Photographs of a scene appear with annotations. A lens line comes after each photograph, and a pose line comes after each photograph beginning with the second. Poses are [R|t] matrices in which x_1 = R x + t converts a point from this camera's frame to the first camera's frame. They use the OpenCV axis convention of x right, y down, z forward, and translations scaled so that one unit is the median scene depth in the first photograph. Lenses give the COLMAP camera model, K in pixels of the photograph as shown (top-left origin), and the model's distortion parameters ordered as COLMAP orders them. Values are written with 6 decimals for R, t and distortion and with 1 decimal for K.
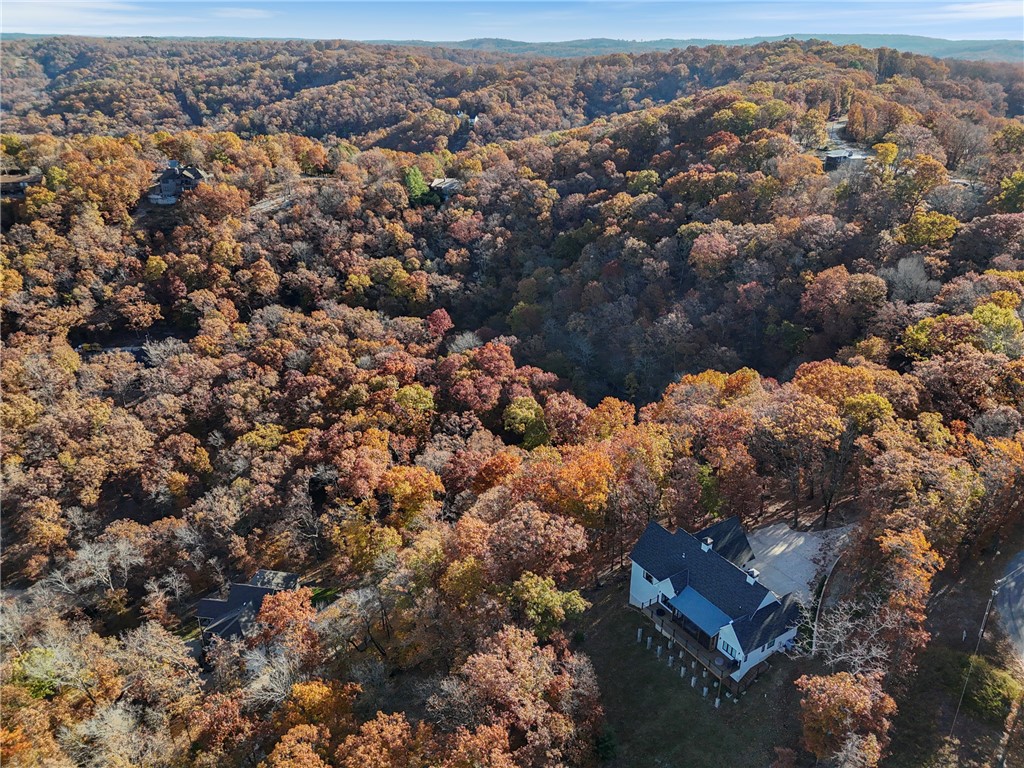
lens RADIAL K [[784.1, 0, 512.0], [0, 784.1, 384.0], [0, 0, 1]] dist [0.067444, -0.069891]
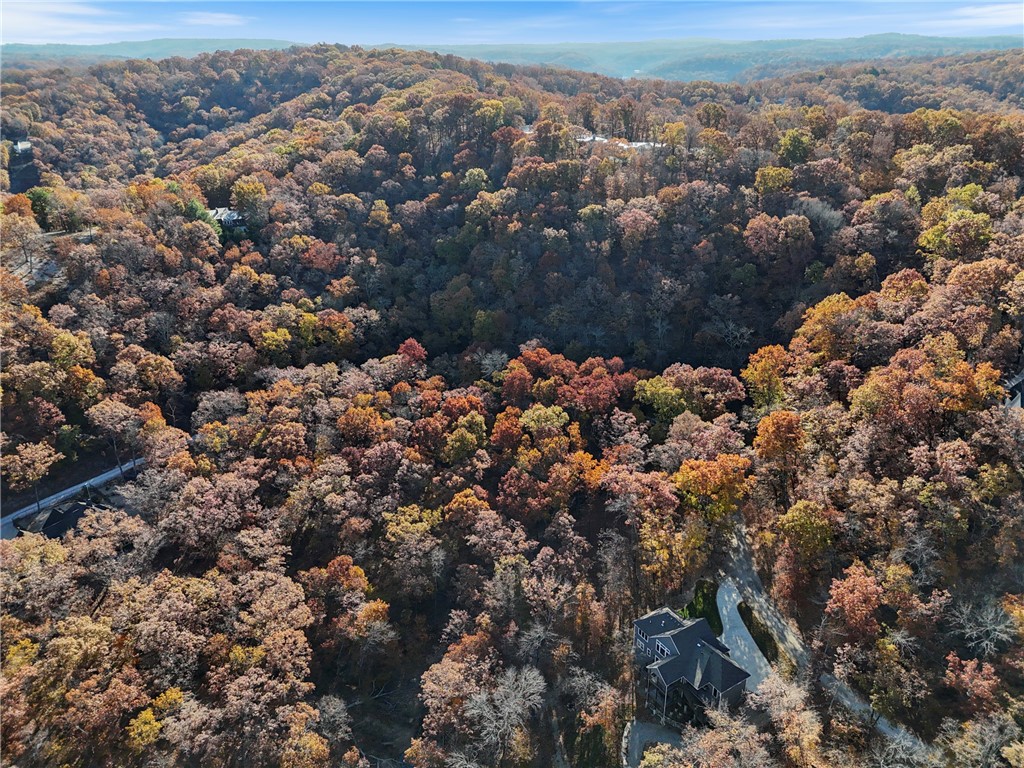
lens RADIAL K [[784.1, 0, 512.0], [0, 784.1, 384.0], [0, 0, 1]] dist [0.067444, -0.069891]
pose [[0.706983, -0.290321, 0.644894, -0.574637], [0.289332, 0.950790, 0.110842, -0.104873], [-0.645338, 0.108225, 0.756192, 0.215722]]
